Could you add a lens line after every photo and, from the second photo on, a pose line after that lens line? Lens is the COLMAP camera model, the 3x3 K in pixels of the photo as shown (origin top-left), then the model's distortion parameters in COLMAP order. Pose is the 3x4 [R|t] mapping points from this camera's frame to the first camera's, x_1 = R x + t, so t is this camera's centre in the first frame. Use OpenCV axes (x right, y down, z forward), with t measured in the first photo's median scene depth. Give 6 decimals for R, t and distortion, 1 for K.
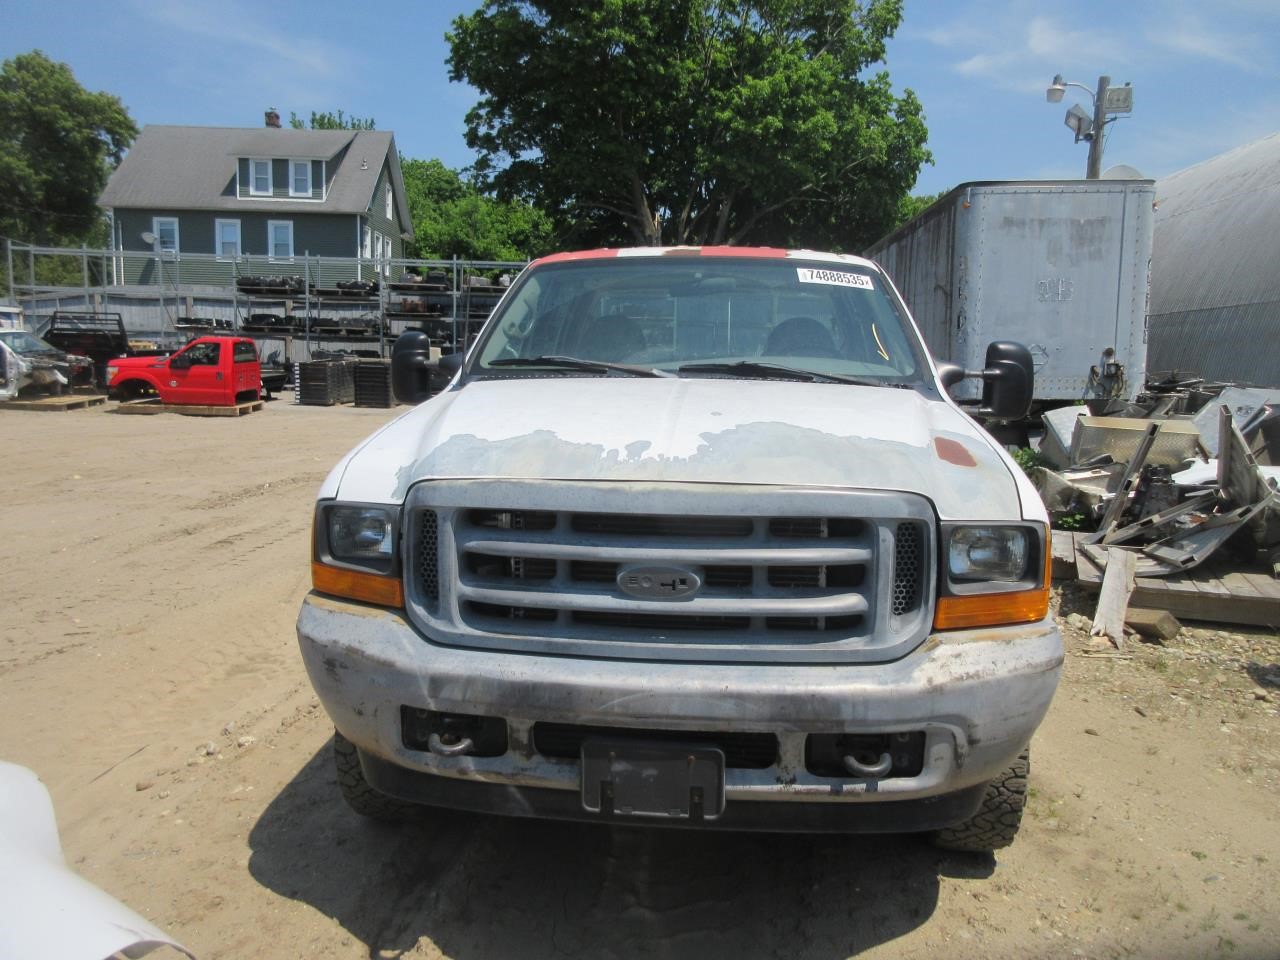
lens RADIAL K [[945.6, 0, 640.0], [0, 945.6, 480.0], [0, 0, 1]] dist [-0.005203, 0.002535]
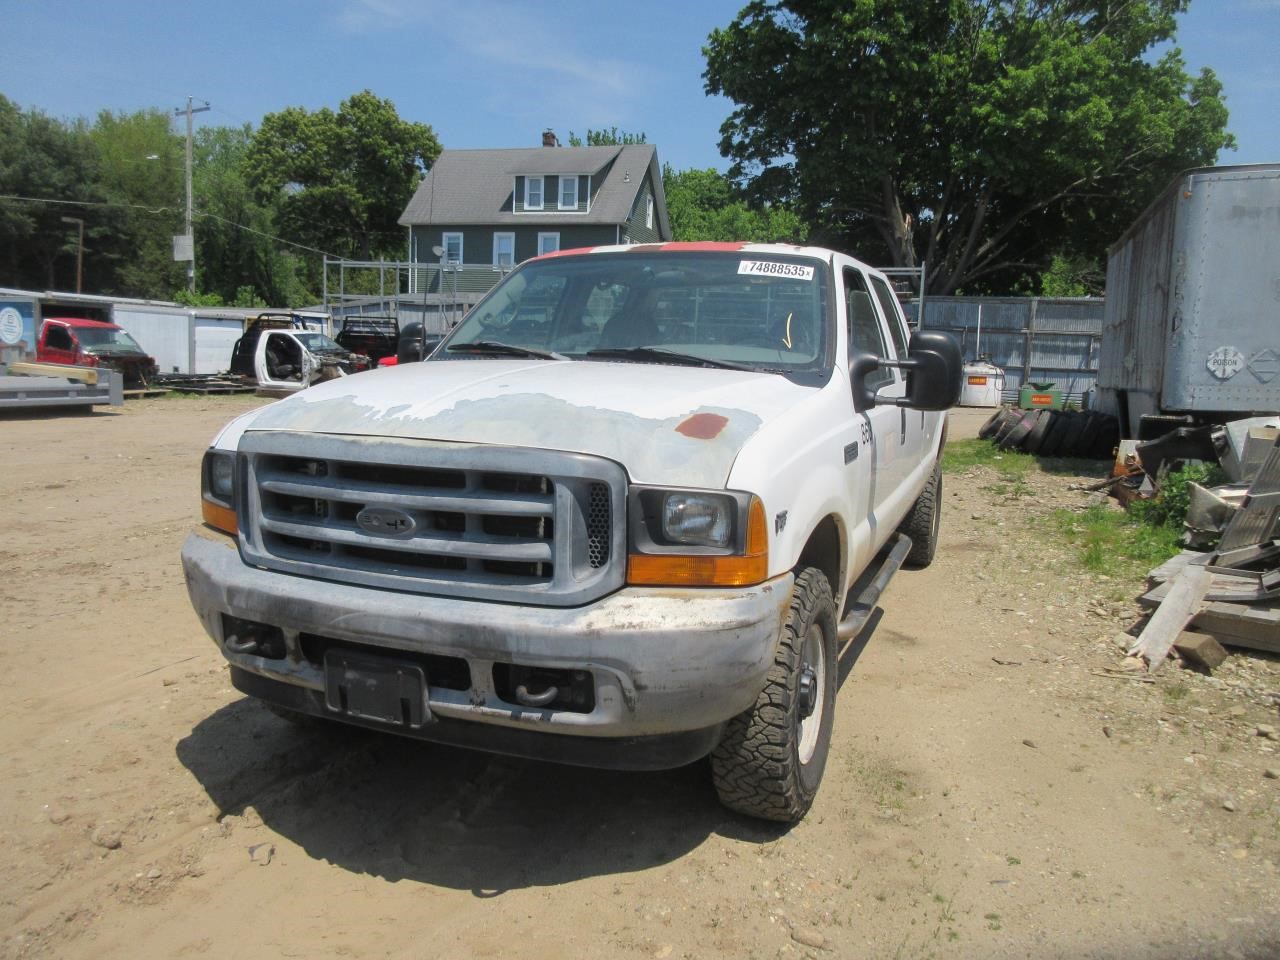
lens RADIAL K [[945.6, 0, 640.0], [0, 945.6, 480.0], [0, 0, 1]] dist [-0.005203, 0.002535]
pose [[0.958214, 0.047392, -0.282100, 0.112791], [-0.049336, 0.998782, 0.000211, 0.006818], [0.281767, 0.013715, 0.959385, -0.007690]]
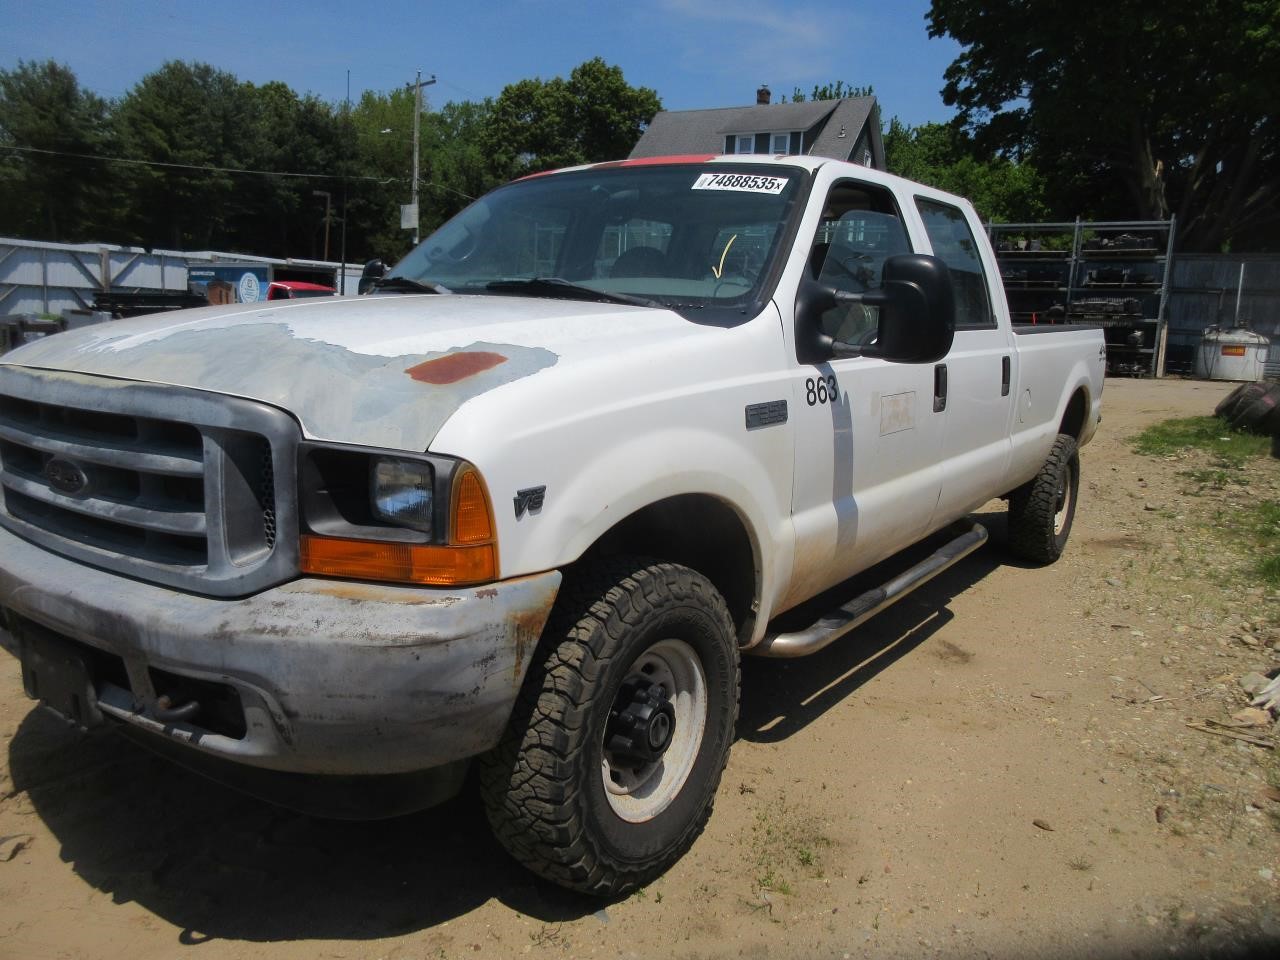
lens RADIAL K [[945.6, 0, 640.0], [0, 945.6, 480.0], [0, 0, 1]] dist [-0.005203, 0.002535]
pose [[0.863317, 0.097365, -0.495181, 0.172484], [-0.083702, 0.995248, 0.049762, 0.002319], [0.497673, -0.001512, 0.867364, 0.078245]]
